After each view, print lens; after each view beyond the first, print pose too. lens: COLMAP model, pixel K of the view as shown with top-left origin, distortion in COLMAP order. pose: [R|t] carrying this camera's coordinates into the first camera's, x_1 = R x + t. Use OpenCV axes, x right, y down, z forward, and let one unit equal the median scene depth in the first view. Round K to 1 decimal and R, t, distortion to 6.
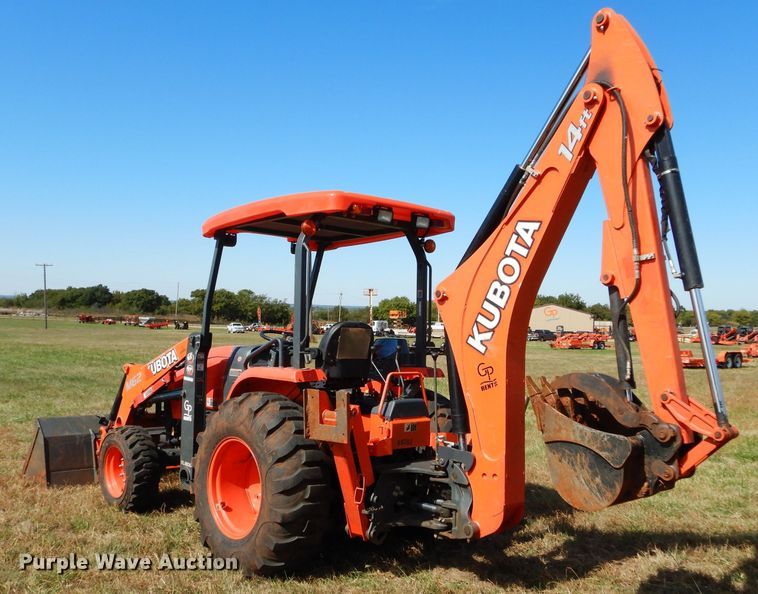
lens RADIAL K [[702.0, 0, 379.2], [0, 702.0, 323.9], [0, 0, 1]] dist [0.001527, 0.004276]
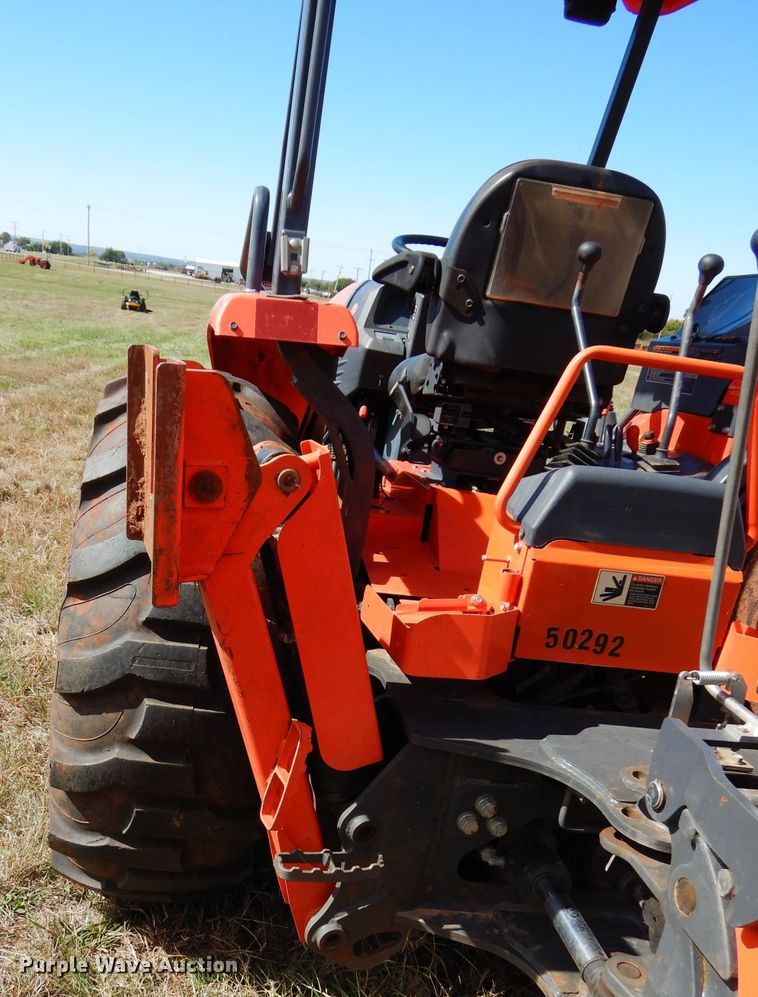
lens RADIAL K [[850.8, 0, 315.0], [0, 850.8, 624.5], [0, 0, 1]] dist [-0.000571, -0.001933]
pose [[0.797566, 0.280307, -0.534150, 0.133418], [-0.101942, 0.935376, 0.338643, 0.078244], [0.594555, -0.215637, 0.774599, 0.792521]]
